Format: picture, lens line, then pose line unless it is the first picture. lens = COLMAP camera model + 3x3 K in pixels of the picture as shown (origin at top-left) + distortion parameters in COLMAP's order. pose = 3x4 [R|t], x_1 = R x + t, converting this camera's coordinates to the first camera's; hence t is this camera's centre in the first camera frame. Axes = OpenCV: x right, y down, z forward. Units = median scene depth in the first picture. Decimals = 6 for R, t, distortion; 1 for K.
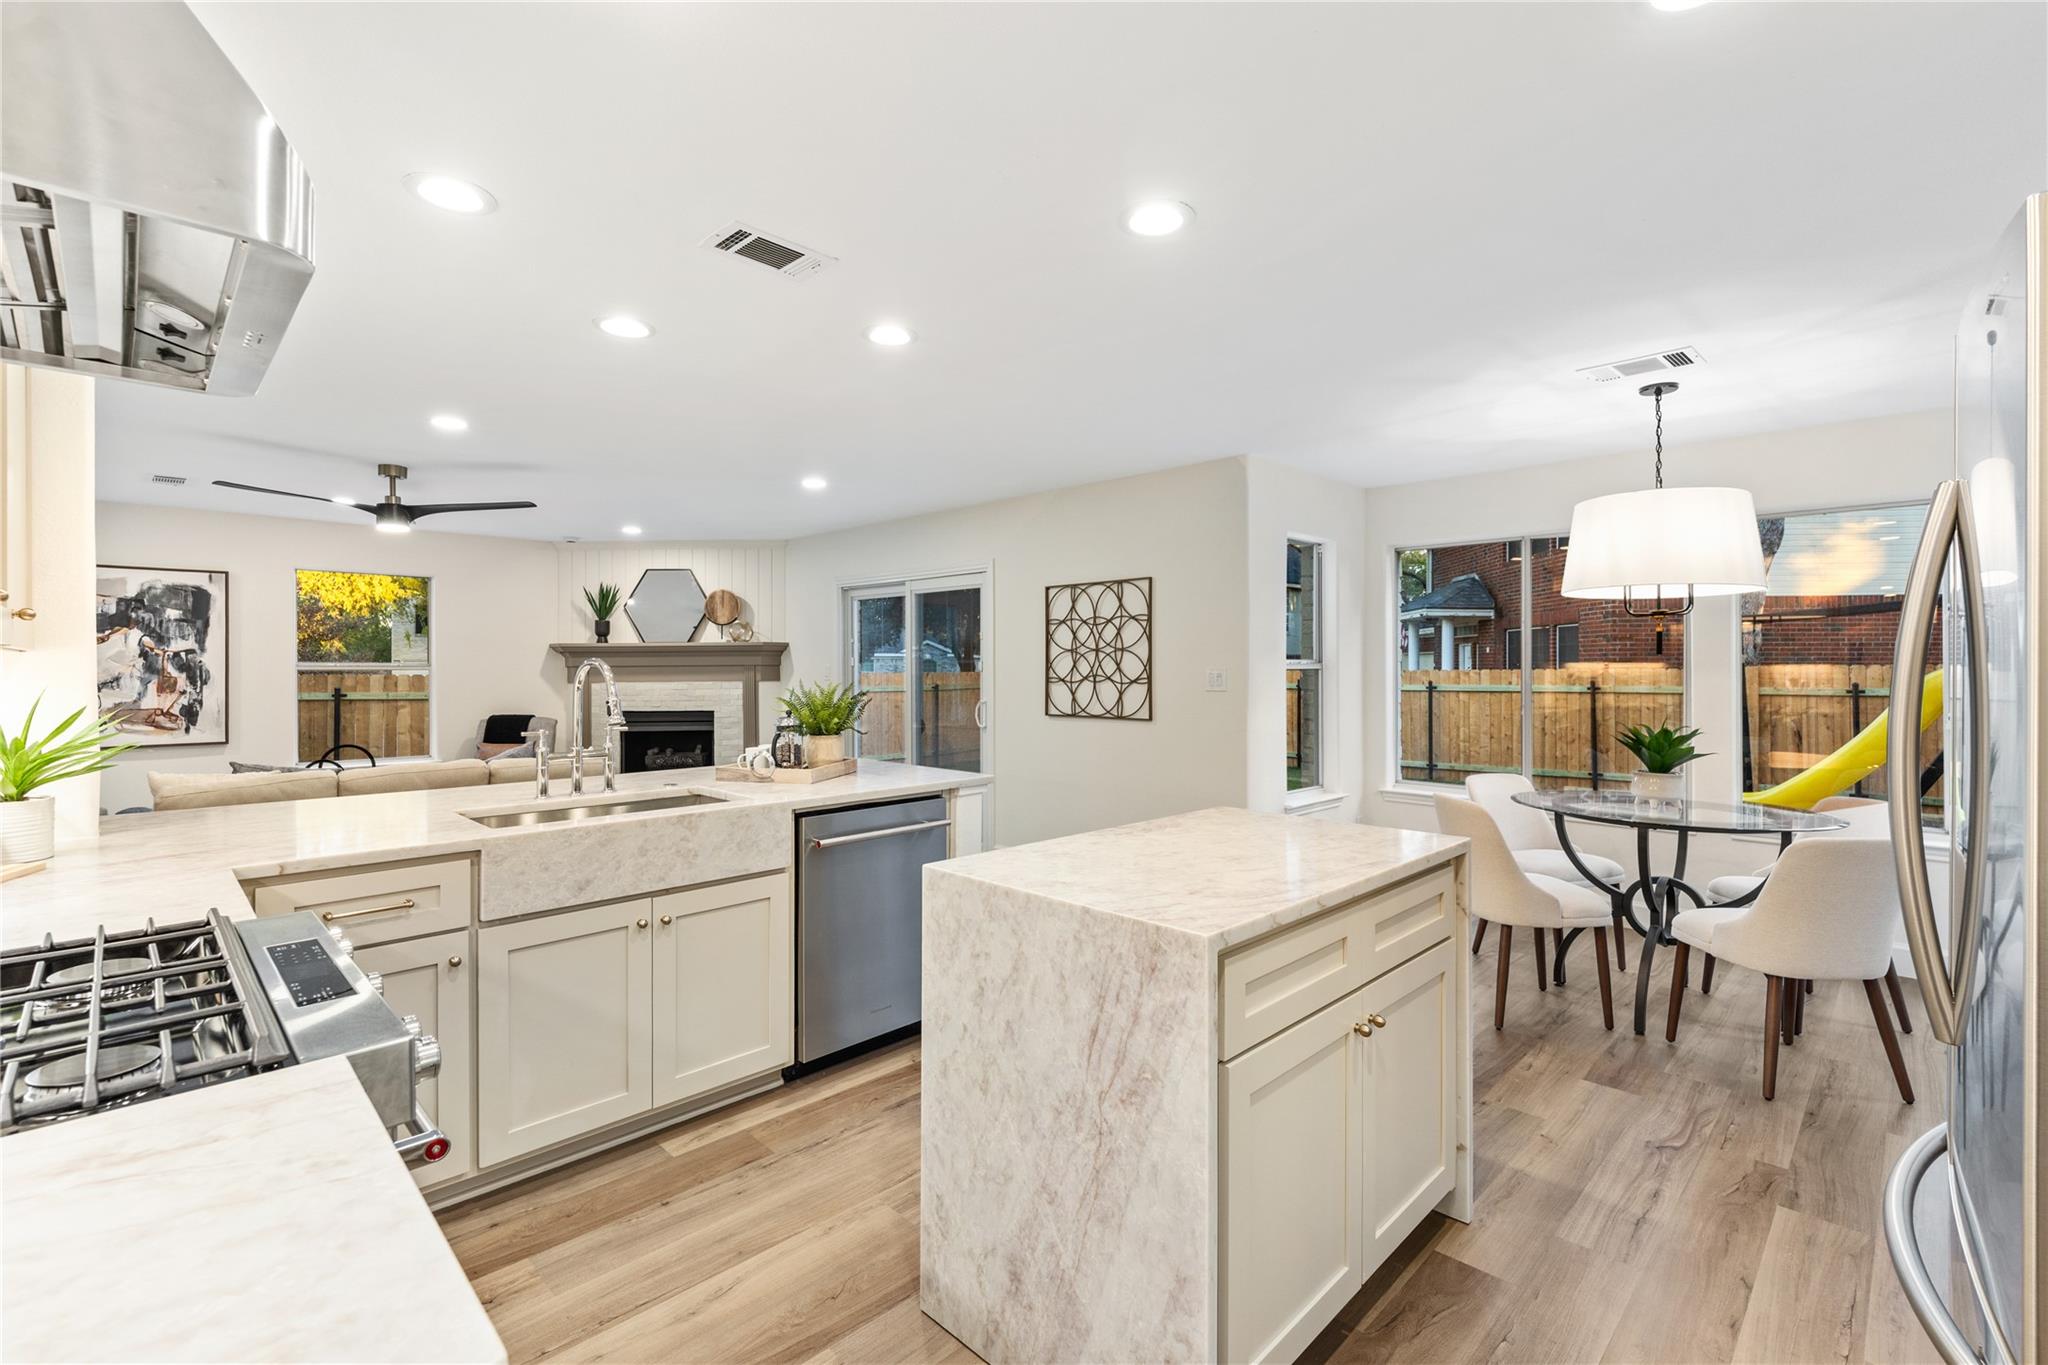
lens RADIAL K [[908.7, 0, 1021.0], [0, 908.7, 660.7], [0, 0, 1]] dist [-0.002720, -0.000774]
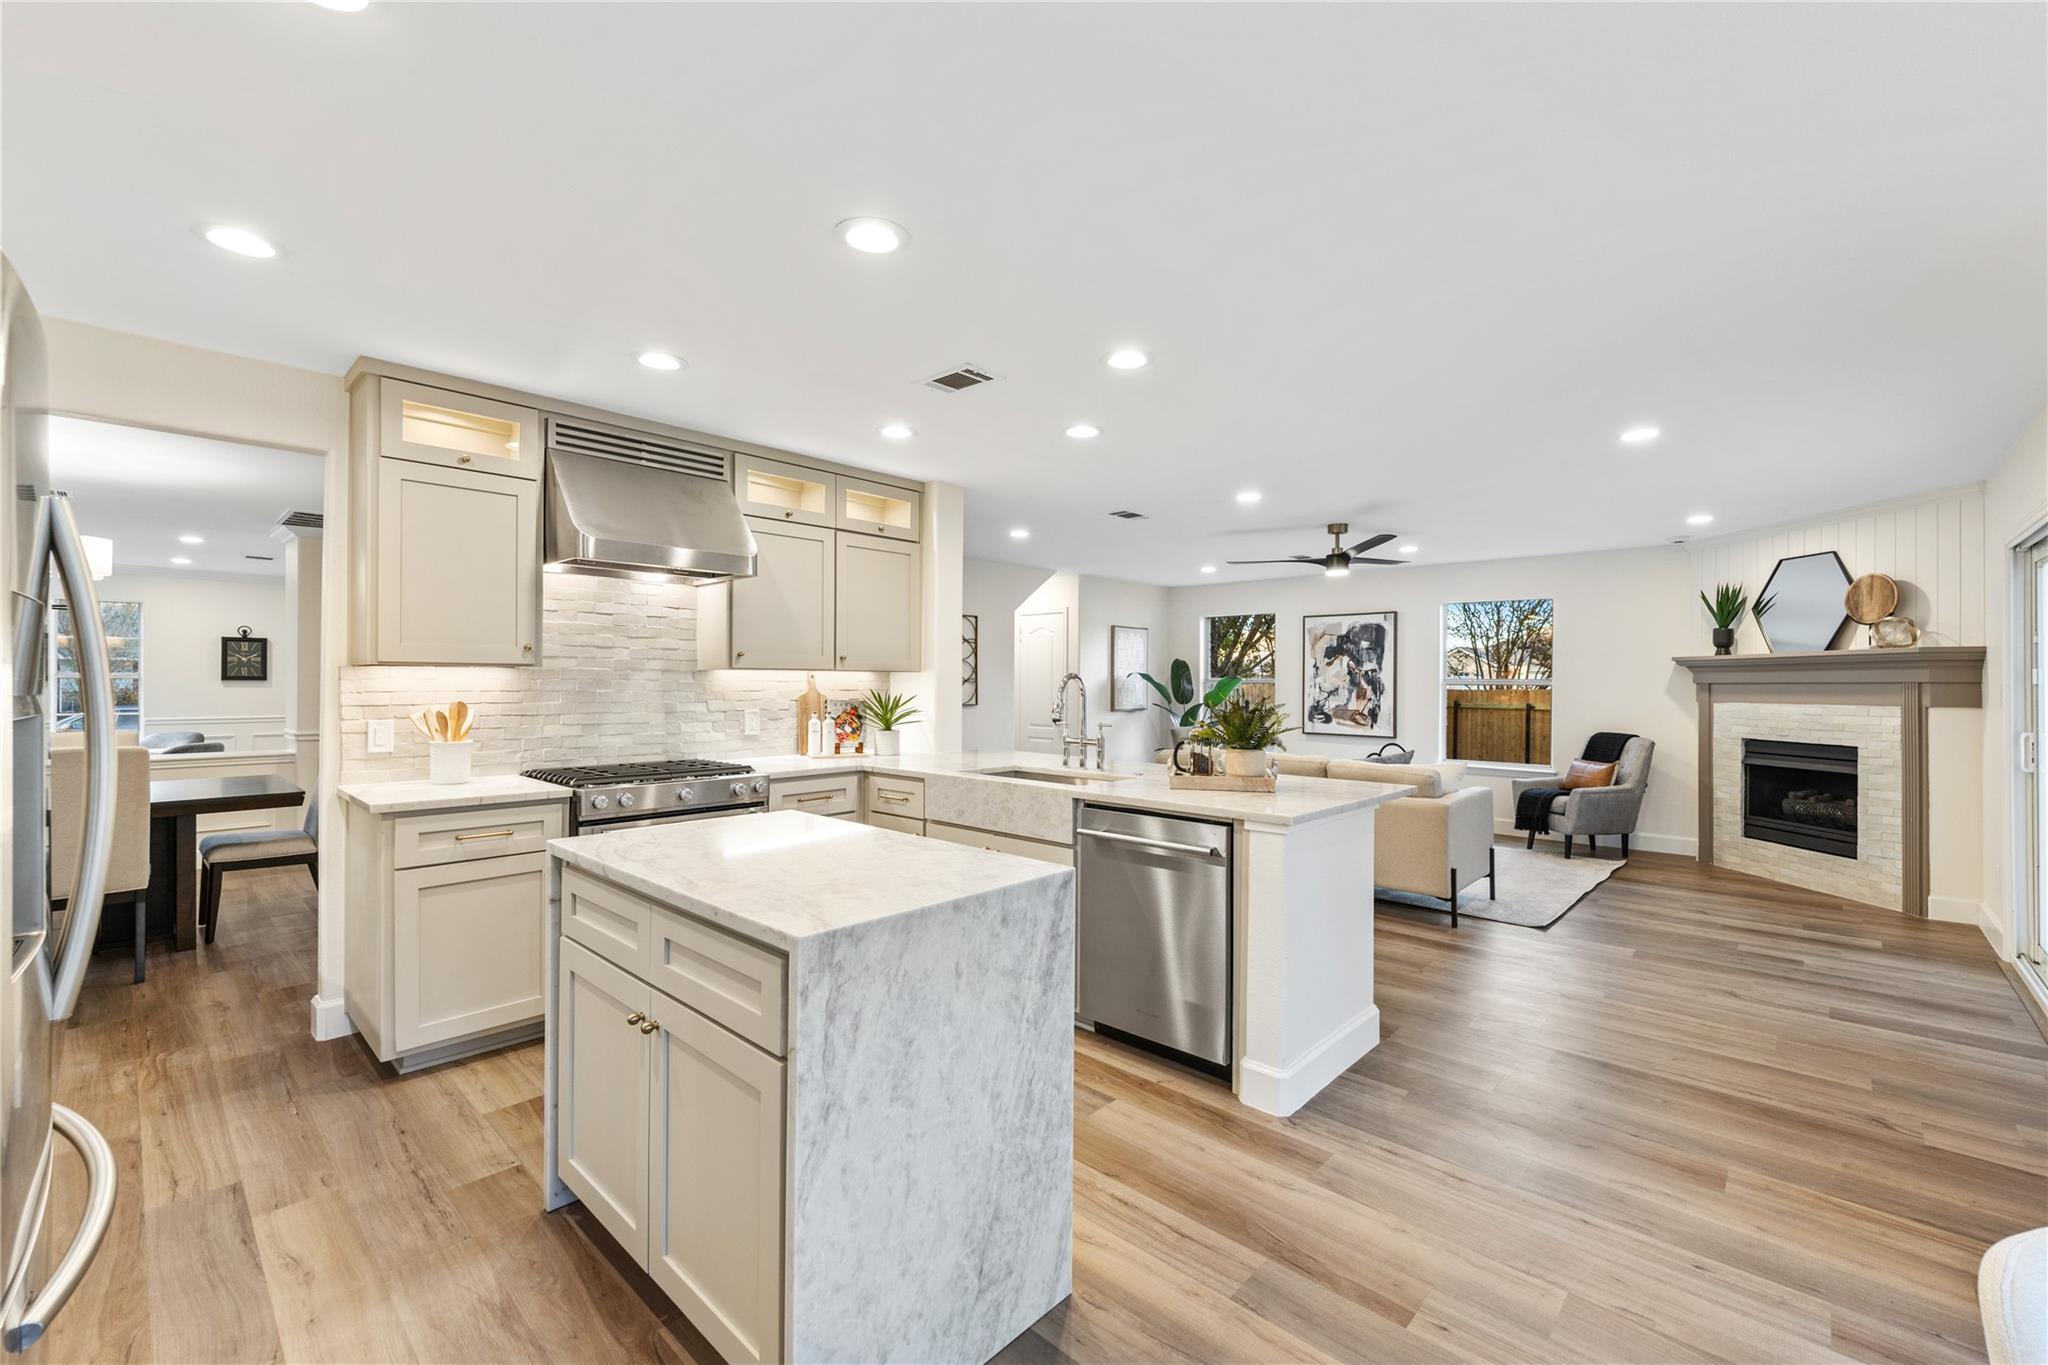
lens RADIAL K [[860.7, 0, 1024.0], [0, 860.7, 682.5], [0, 0, 1]] dist [0.015766, -0.006129]
pose [[0.040205, 0.003936, -0.999184, 0.407103], [-0.000405, 0.999992, 0.003922, 0.003363], [0.999191, 0.000247, 0.040207, 0.410075]]
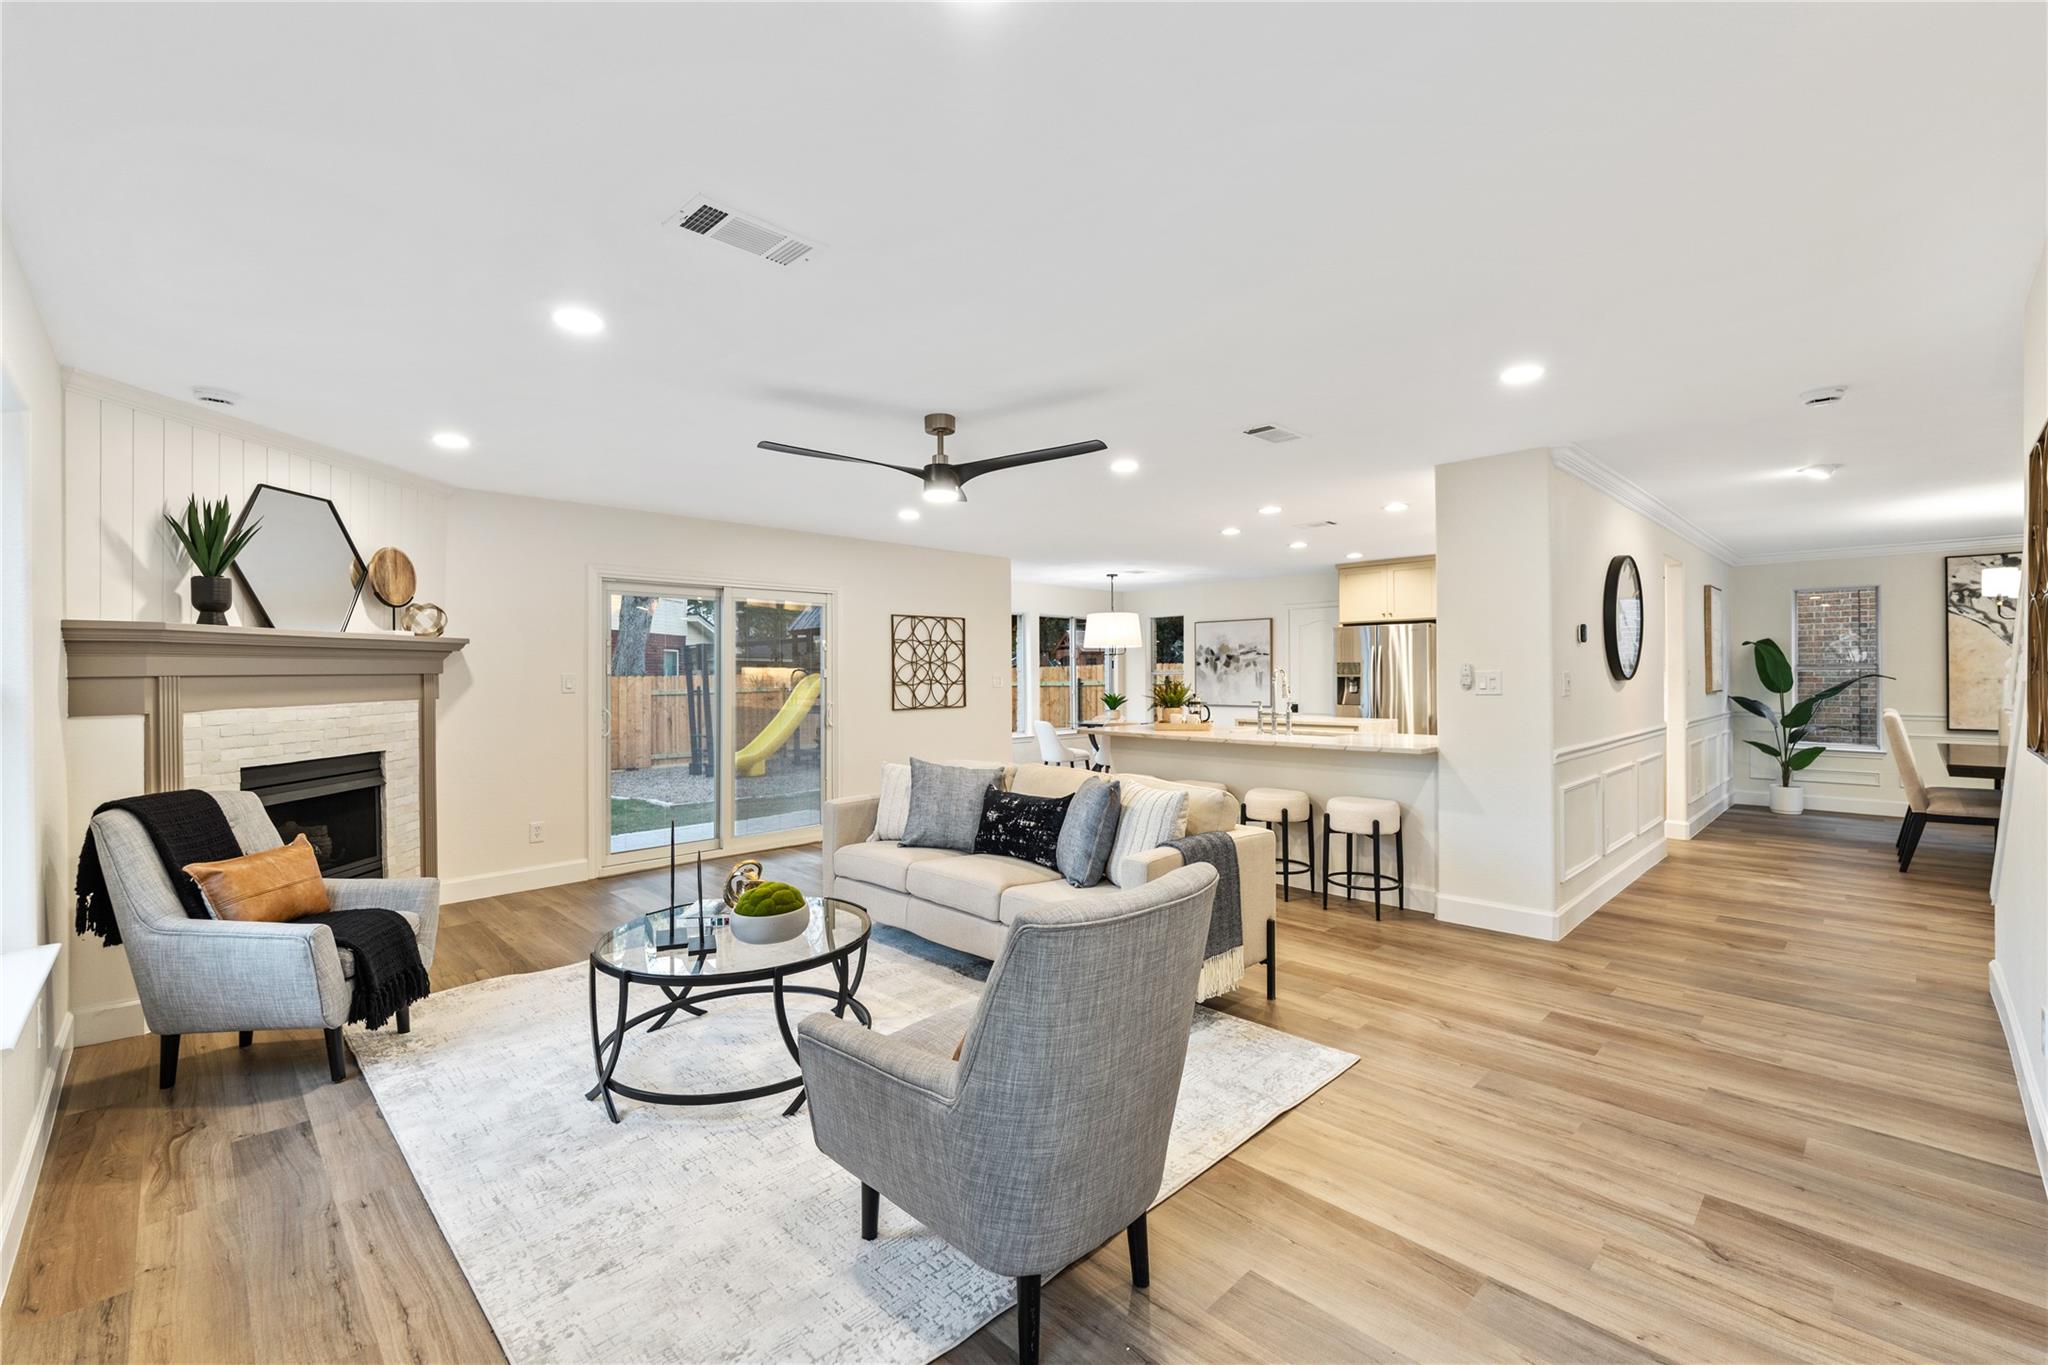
lens RADIAL K [[856.6, 0, 1003.7], [0, 856.6, 668.0], [0, 0, 1]] dist [0.007996, -0.000261]
pose [[0.025054, 0.008751, 0.999648, -1.148842], [0.001428, 0.999960, -0.008790, 0.008503], [-0.999685, 0.001648, 0.025041, 0.746376]]
